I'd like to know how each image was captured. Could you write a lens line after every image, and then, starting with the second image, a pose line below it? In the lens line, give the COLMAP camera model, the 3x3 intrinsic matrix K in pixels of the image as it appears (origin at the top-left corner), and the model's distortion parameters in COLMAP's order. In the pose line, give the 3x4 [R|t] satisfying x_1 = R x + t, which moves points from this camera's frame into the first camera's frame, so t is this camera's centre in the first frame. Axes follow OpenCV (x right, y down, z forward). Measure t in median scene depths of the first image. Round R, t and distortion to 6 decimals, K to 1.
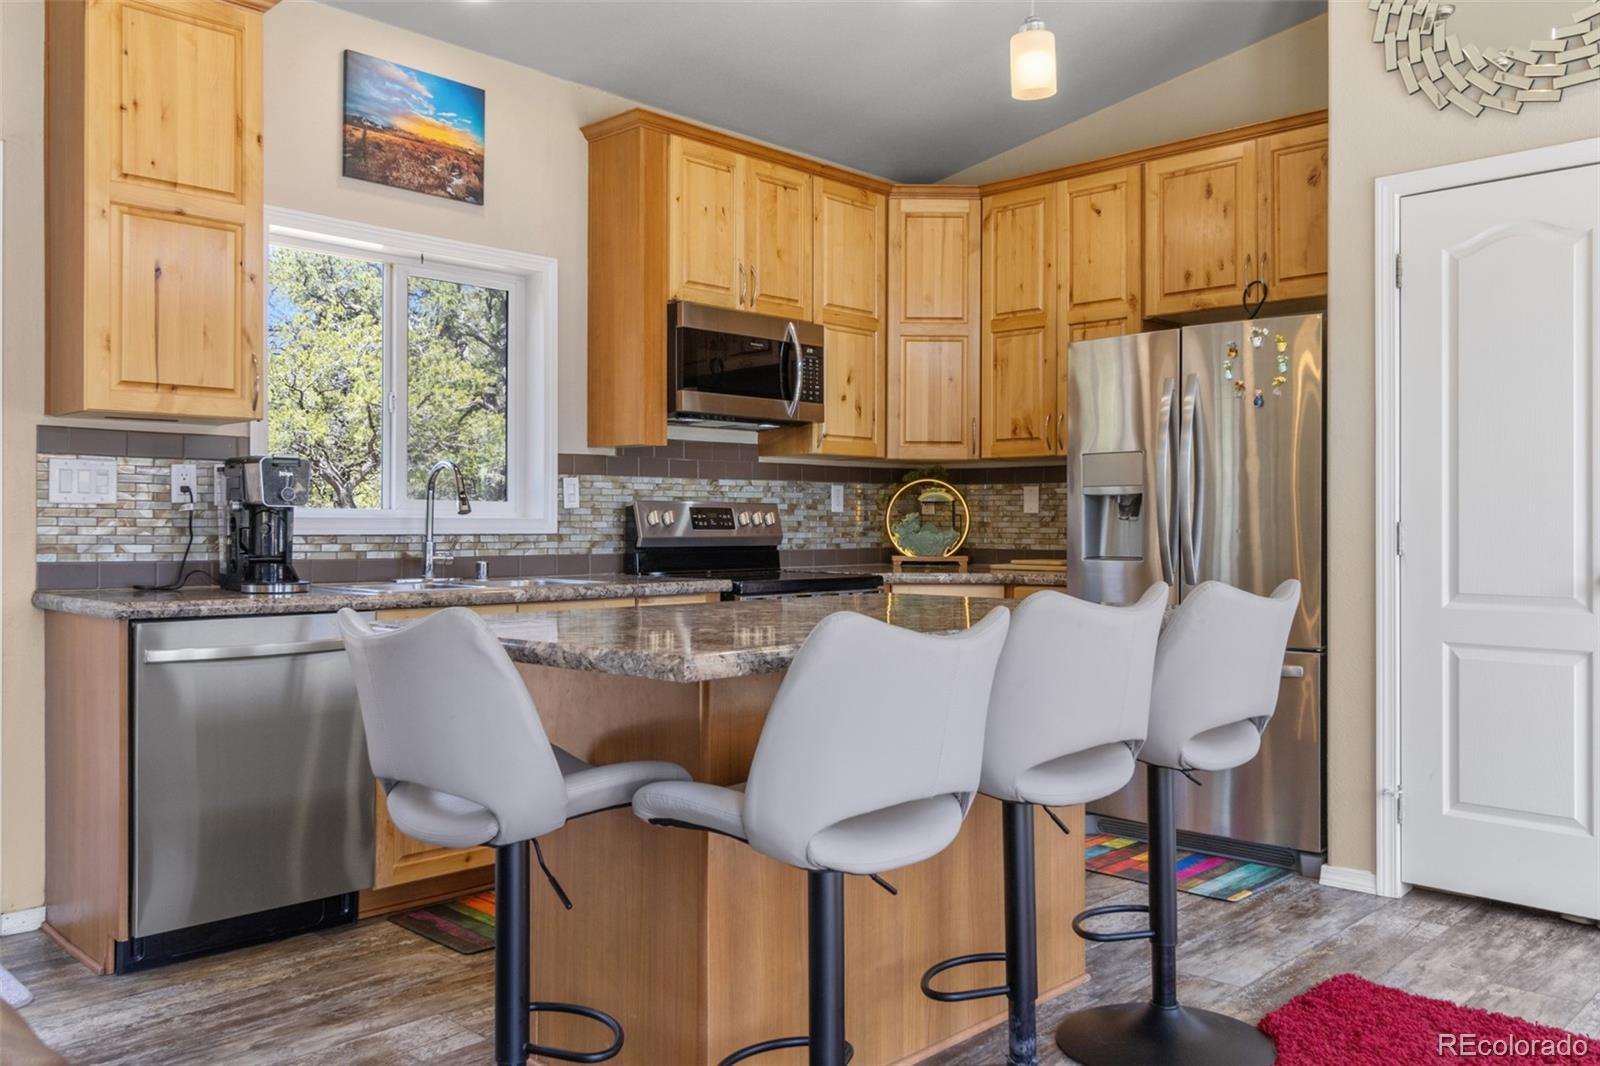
lens RADIAL K [[1265.7, 0, 792.7], [0, 1265.7, 512.3], [0, 0, 1]] dist [0.006071, 0.003557]
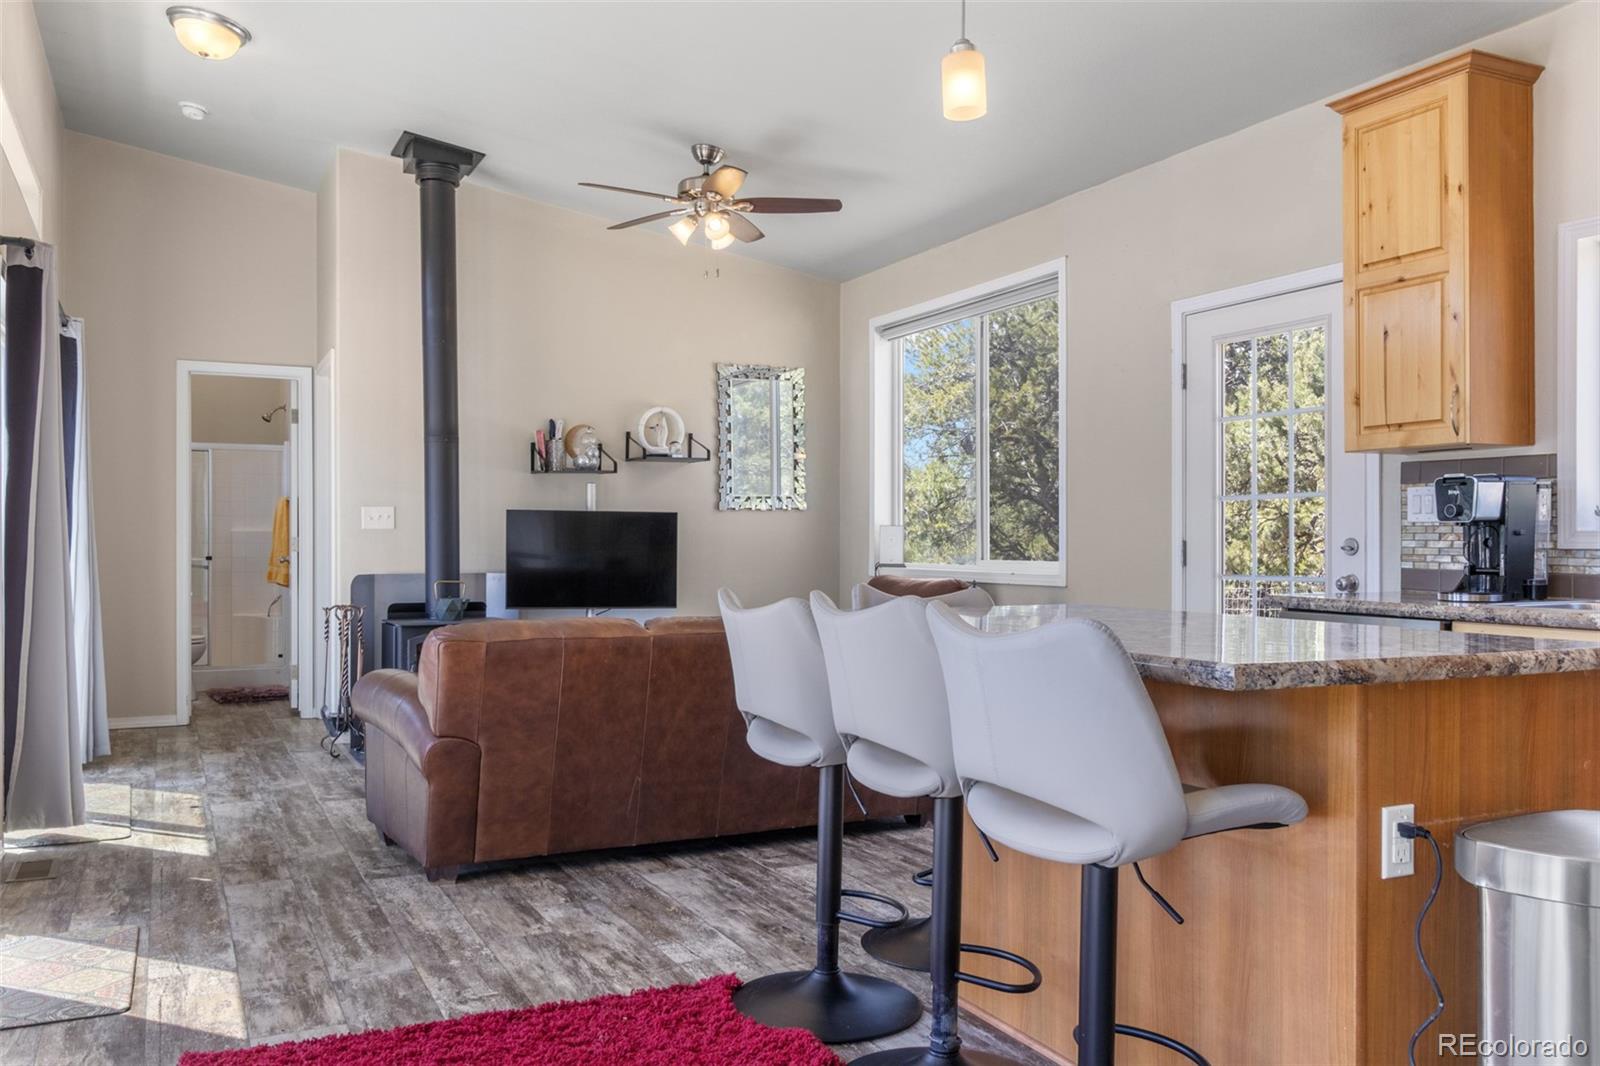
lens RADIAL K [[1264.0, 0, 799.1], [0, 1264.0, 540.9], [0, 0, 1]] dist [0.000449, -0.001061]
pose [[-0.332598, -0.001004, -0.943068, 0.627509], [0.007599, 0.999964, -0.003744, 0.008824], [0.943038, -0.008412, -0.332579, 0.641421]]
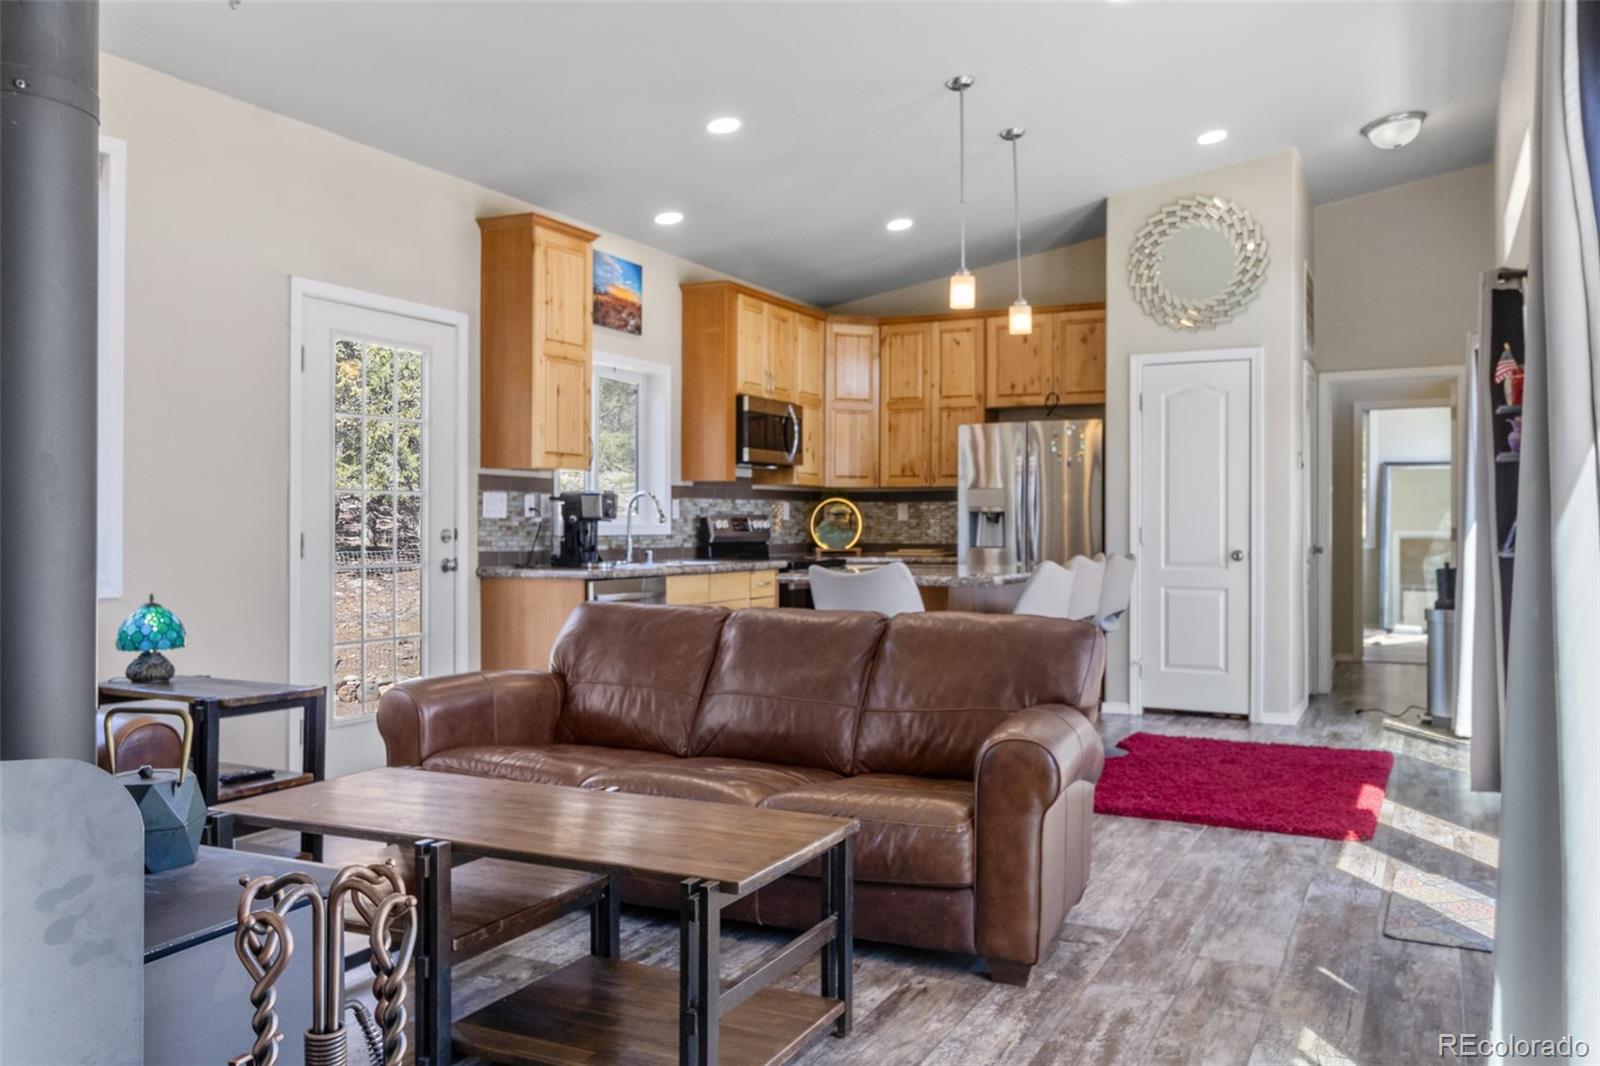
lens RADIAL K [[1265.7, 0, 792.7], [0, 1265.7, 512.3], [0, 0, 1]] dist [0.006071, 0.003557]
pose [[0.954312, 0.002246, 0.298802, -0.533054], [-0.002370, 0.999997, 0.000052, -0.012192], [-0.298801, -0.000758, 0.954315, -0.616436]]
